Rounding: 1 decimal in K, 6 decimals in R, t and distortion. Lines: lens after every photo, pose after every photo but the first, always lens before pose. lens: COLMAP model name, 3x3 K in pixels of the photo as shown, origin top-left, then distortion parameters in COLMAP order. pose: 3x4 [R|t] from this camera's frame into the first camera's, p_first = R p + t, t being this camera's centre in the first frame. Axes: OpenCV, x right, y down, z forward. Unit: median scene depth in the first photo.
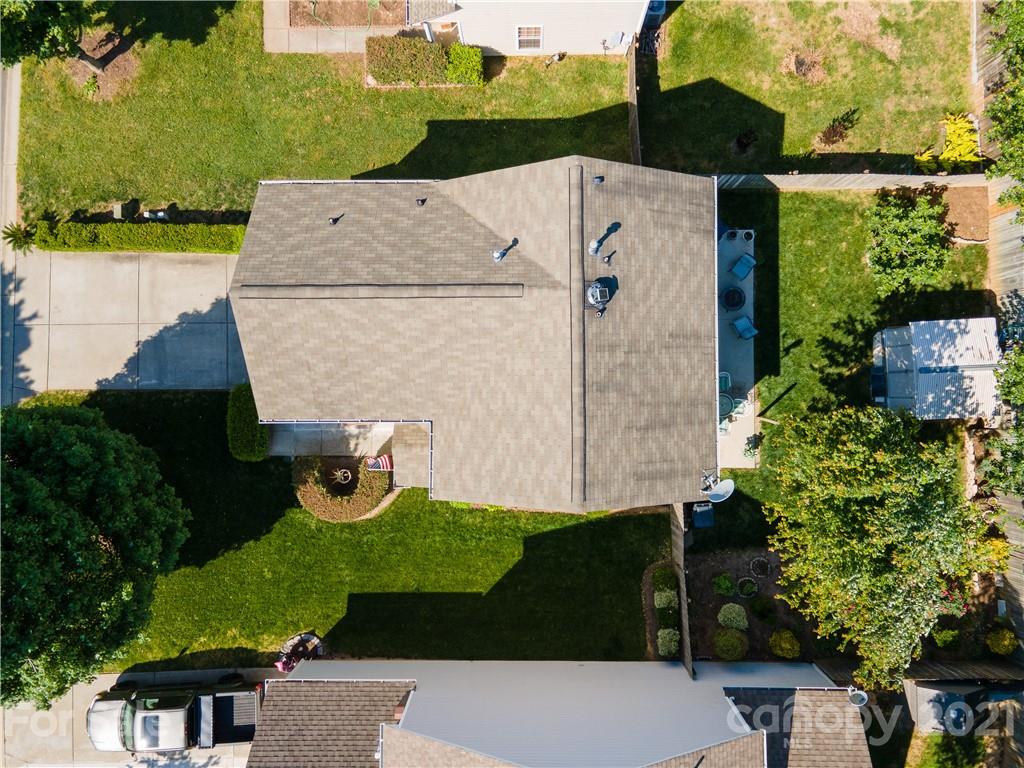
lens RADIAL K [[746.9, 0, 512.0], [0, 746.9, 384.0], [0, 0, 1]] dist [0.042461, 0.006671]
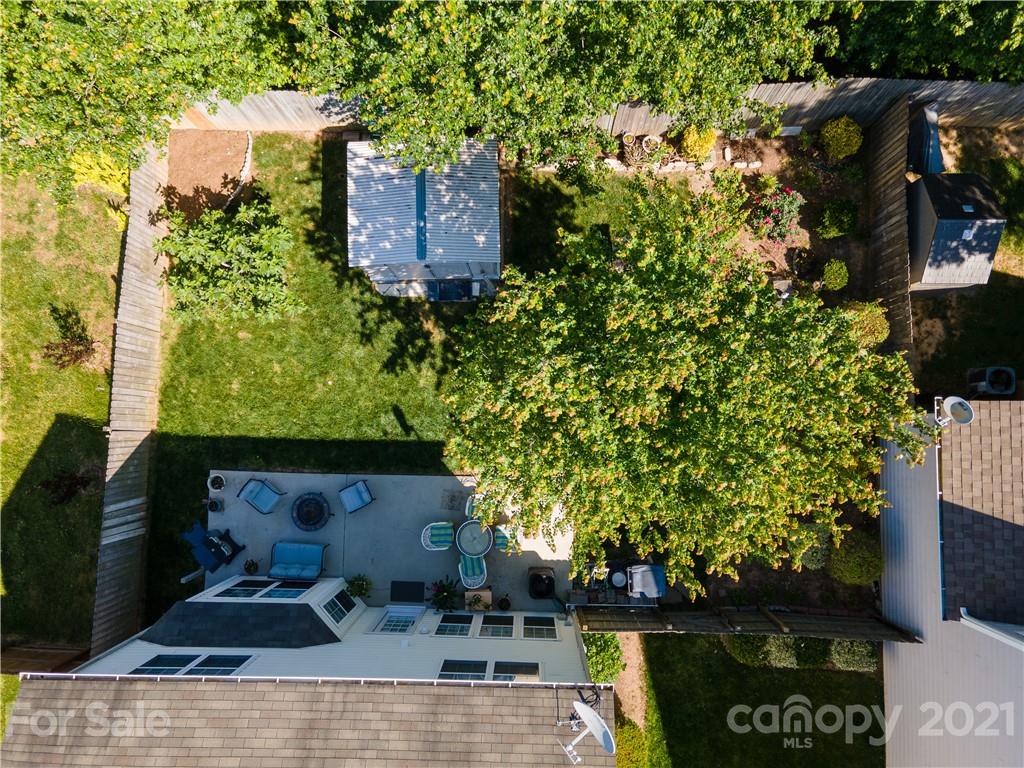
lens RADIAL K [[746.9, 0, 512.0], [0, 746.9, 384.0], [0, 0, 1]] dist [0.042461, 0.006671]
pose [[0.030670, -0.995171, 0.093238, 0.343959], [0.999438, 0.029270, -0.016352, 0.065494], [0.013544, 0.093687, 0.995510, 0.344227]]
